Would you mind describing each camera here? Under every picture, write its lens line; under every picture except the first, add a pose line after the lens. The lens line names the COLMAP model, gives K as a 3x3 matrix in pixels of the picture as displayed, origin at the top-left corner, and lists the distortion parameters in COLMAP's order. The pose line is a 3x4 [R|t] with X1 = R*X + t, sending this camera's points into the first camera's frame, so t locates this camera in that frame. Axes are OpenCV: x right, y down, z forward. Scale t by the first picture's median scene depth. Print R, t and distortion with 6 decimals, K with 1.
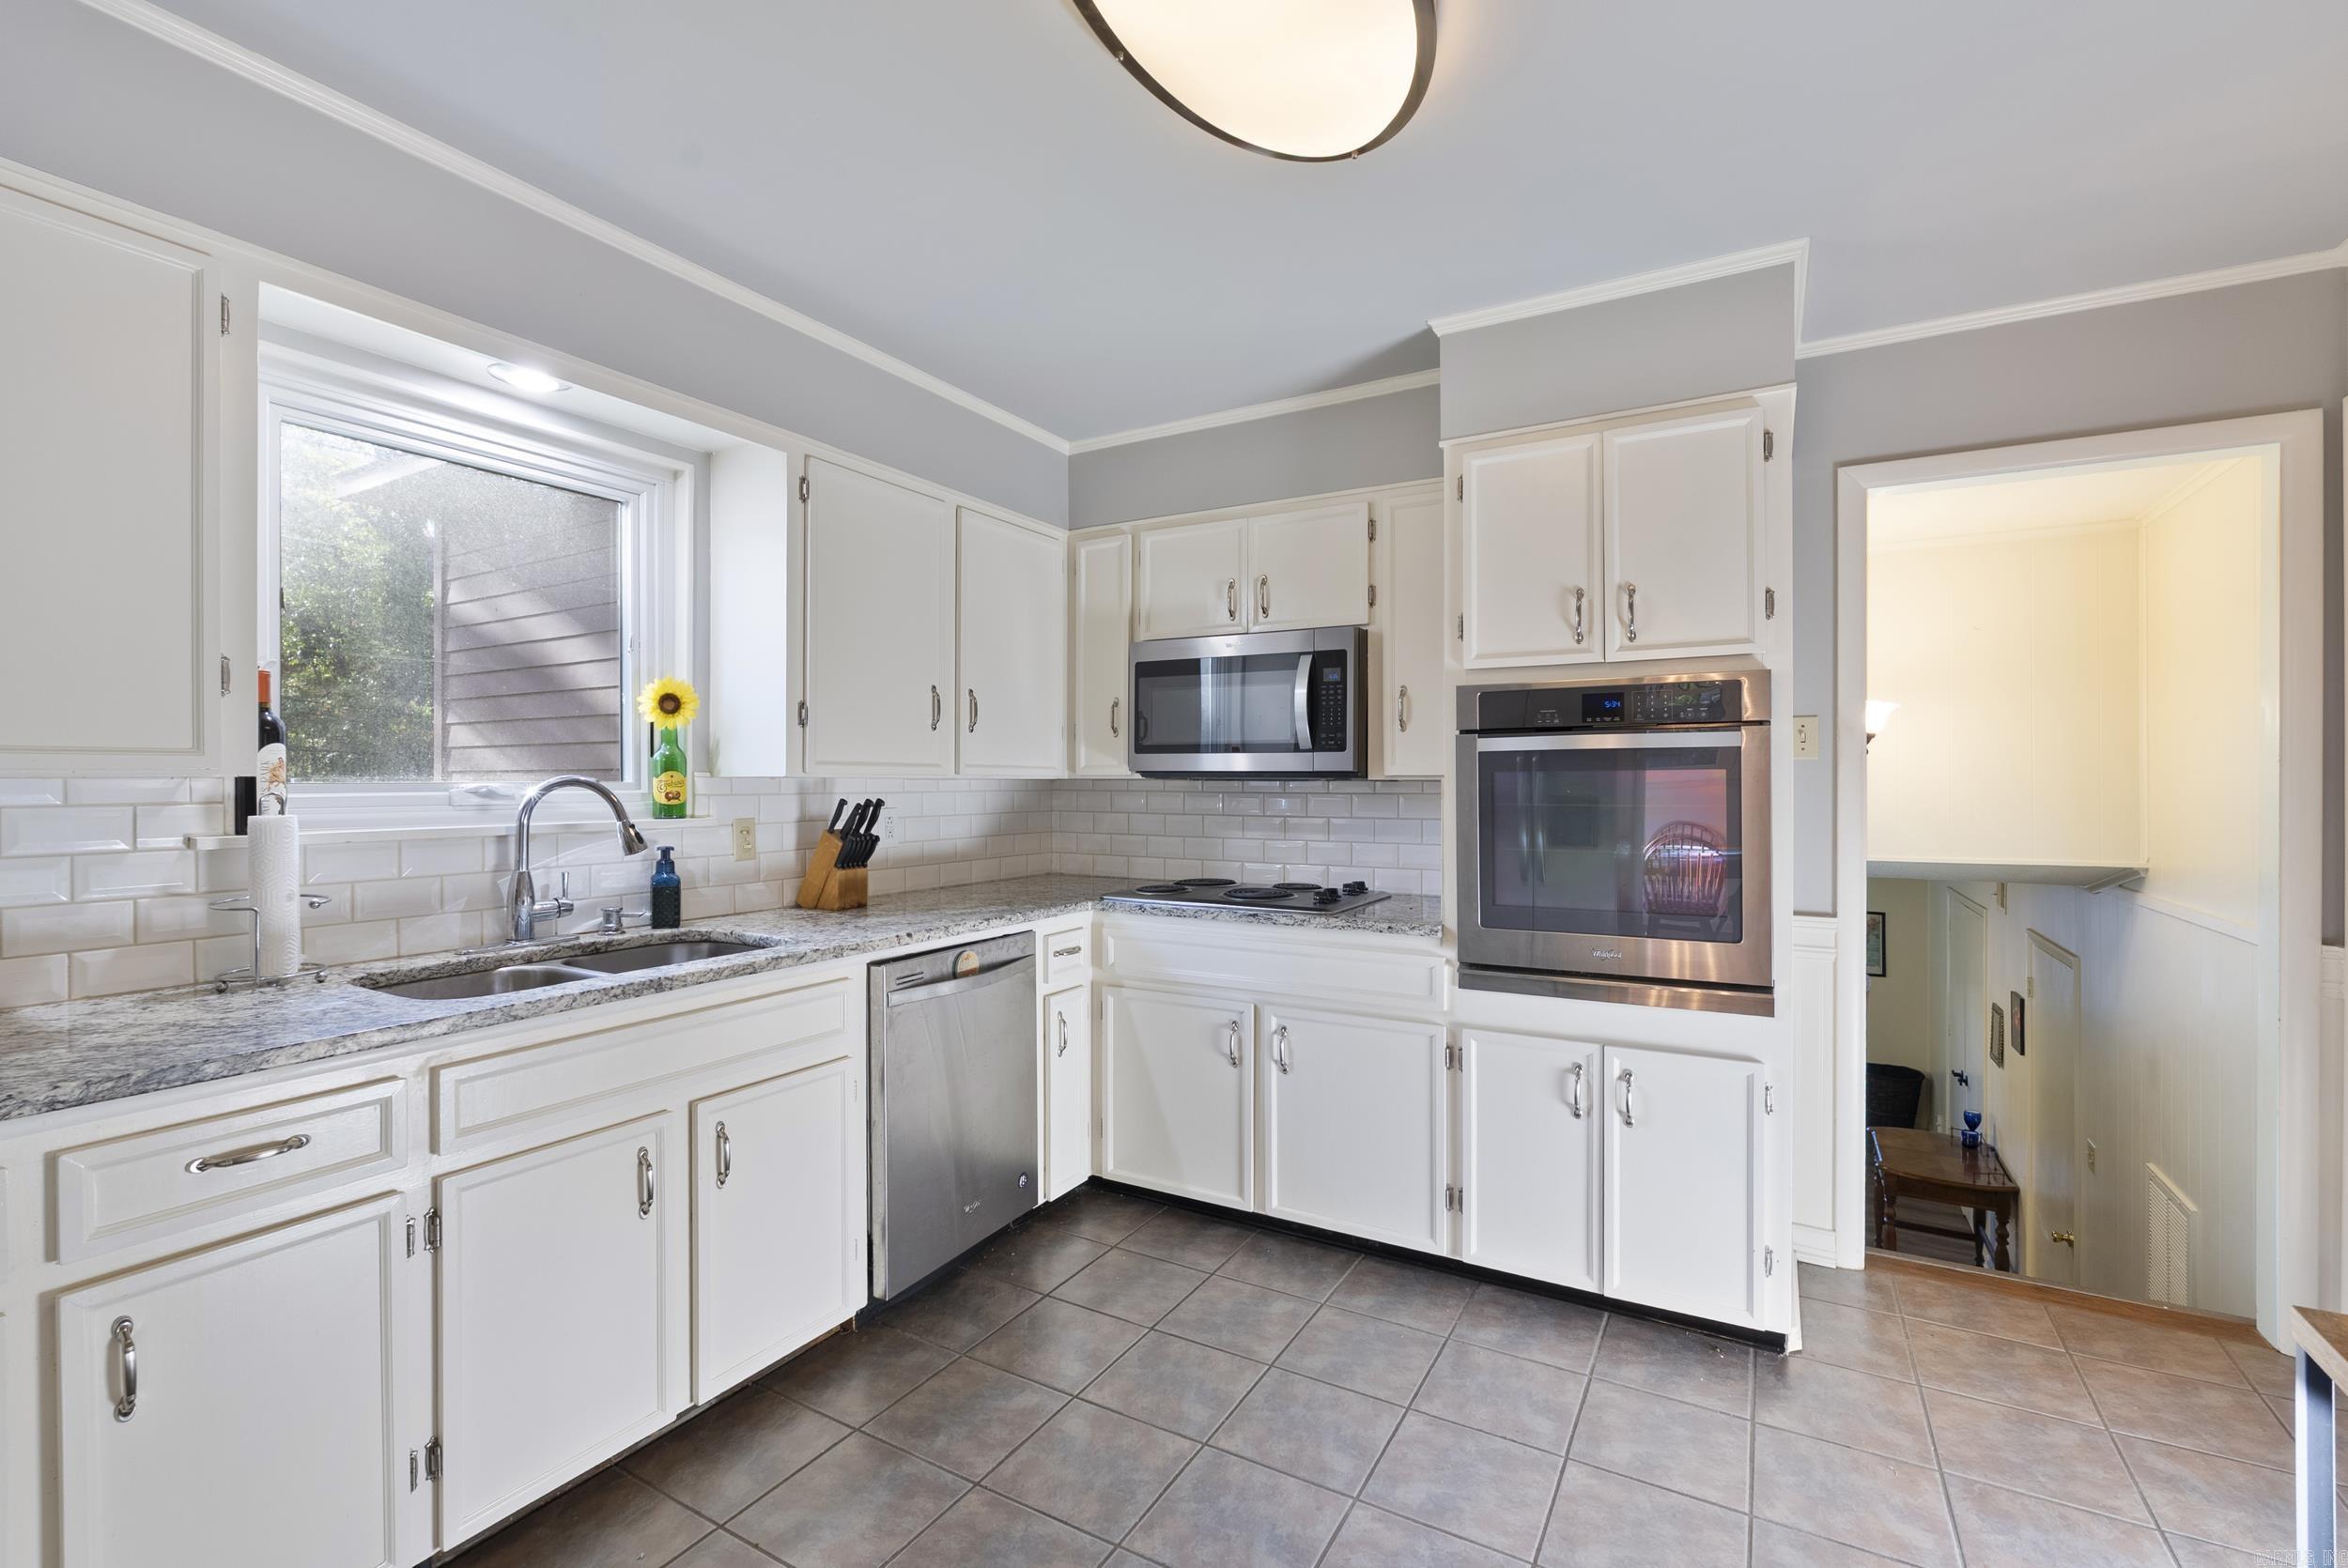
lens RADIAL K [[1039.0, 0, 1169.6], [0, 1039.0, 778.5], [0, 0, 1]] dist [-0.006902, 0.000560]
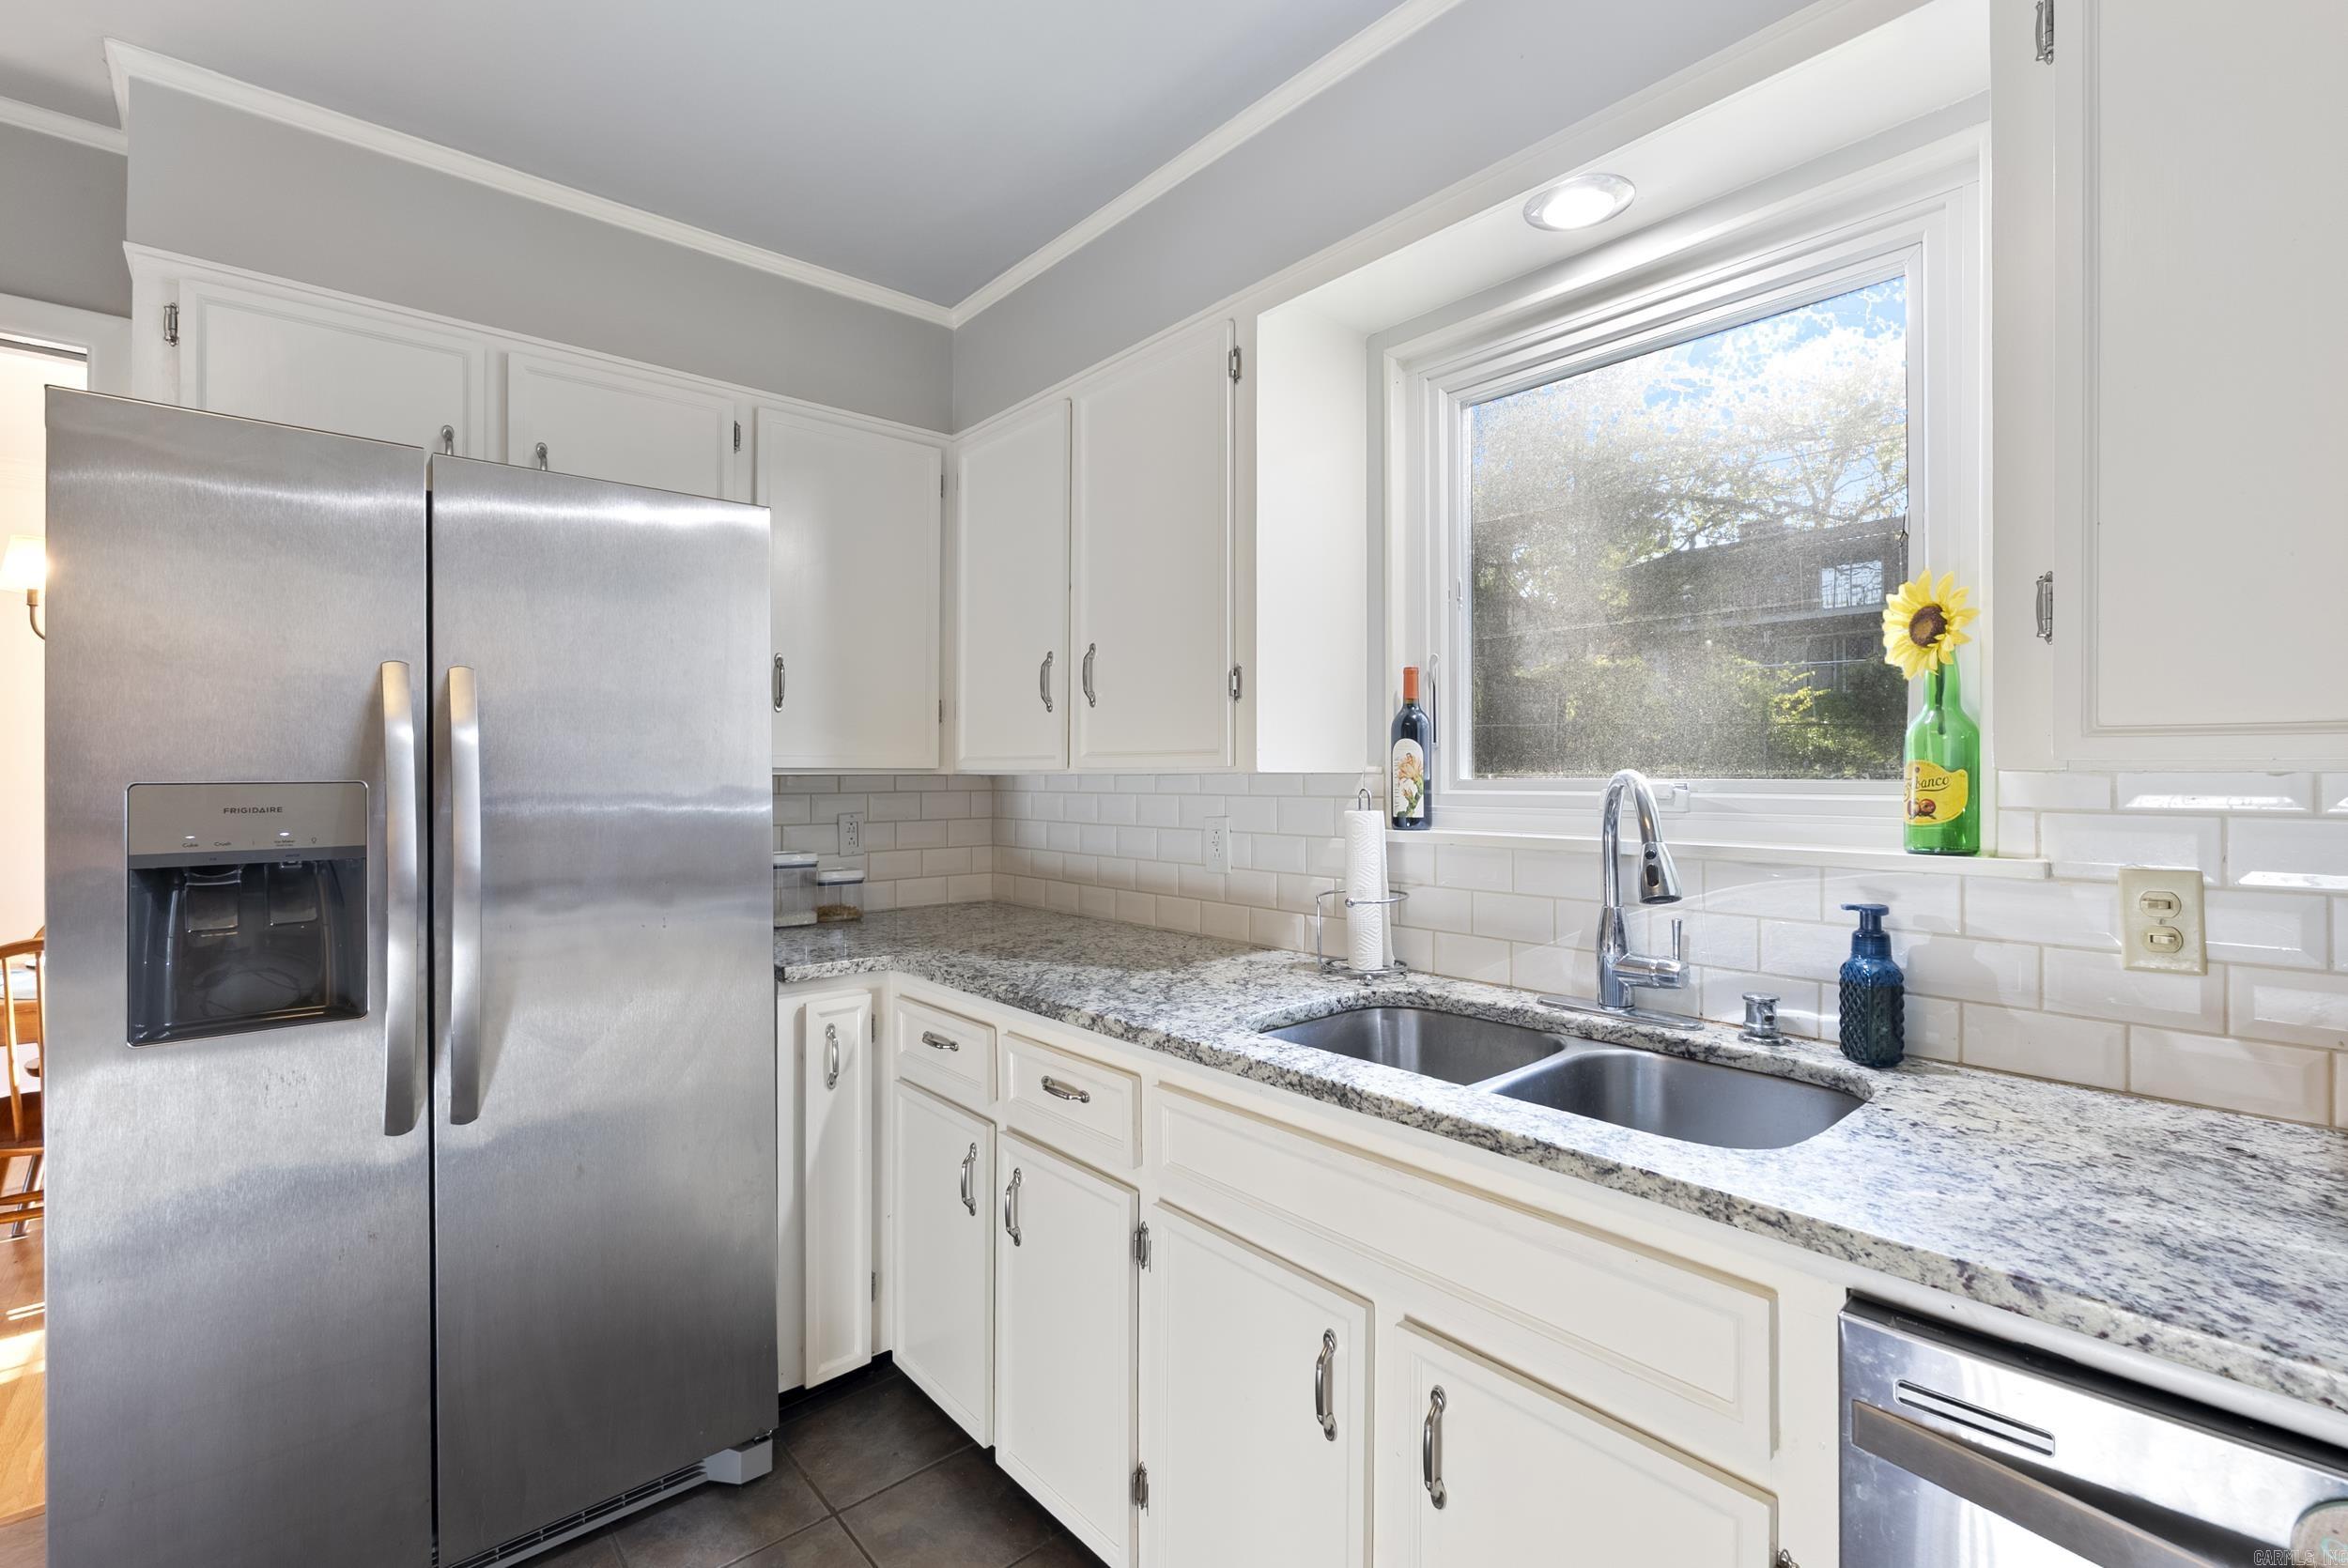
lens RADIAL K [[1039.0, 0, 1175.3], [0, 1039.0, 766.9], [0, 0, 1]] dist [-0.006902, 0.000560]
pose [[-0.326739, -0.006287, -0.945094, 0.113129], [0.002101, 0.999971, -0.007378, -0.000411], [0.945112, -0.004397, -0.326716, 0.819479]]
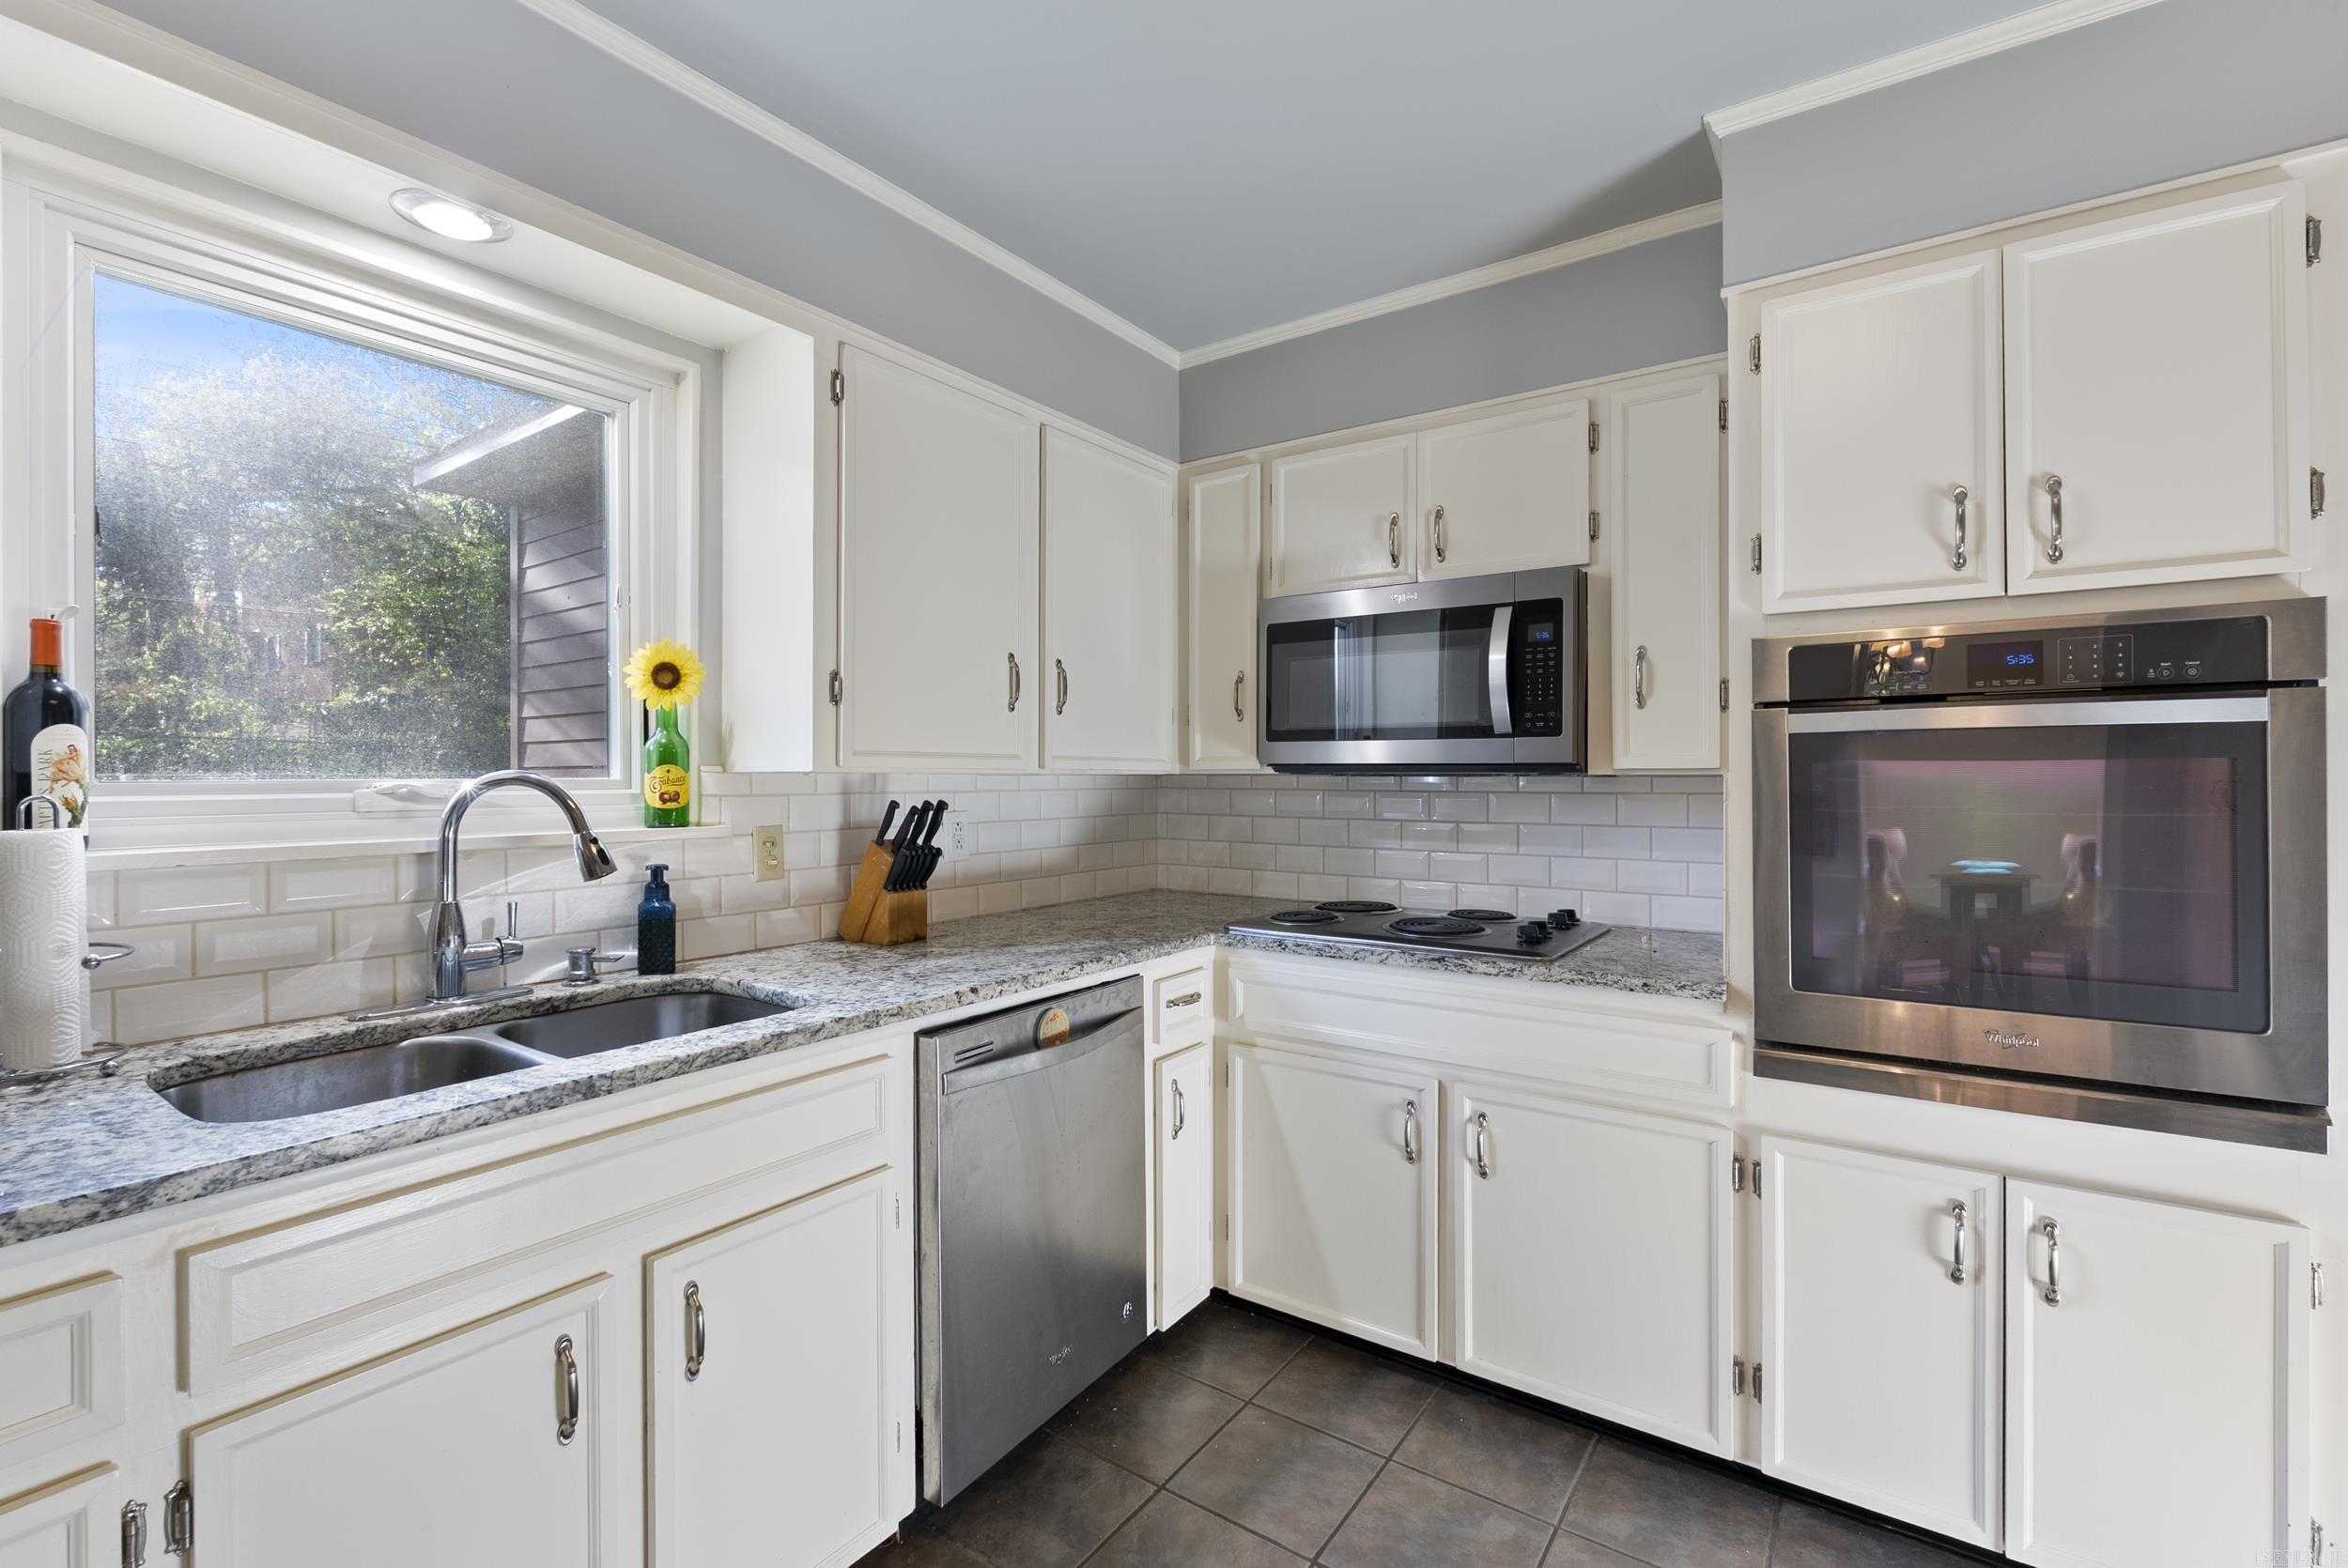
lens RADIAL K [[1039.0, 0, 1166.7], [0, 1039.0, 773.2], [0, 0, 1]] dist [-0.006902, 0.000560]
pose [[0.996095, -0.001208, -0.088276, -0.050278], [0.001184, 0.999999, -0.000329, -0.000091], [0.088276, 0.000223, 0.996096, 0.276740]]
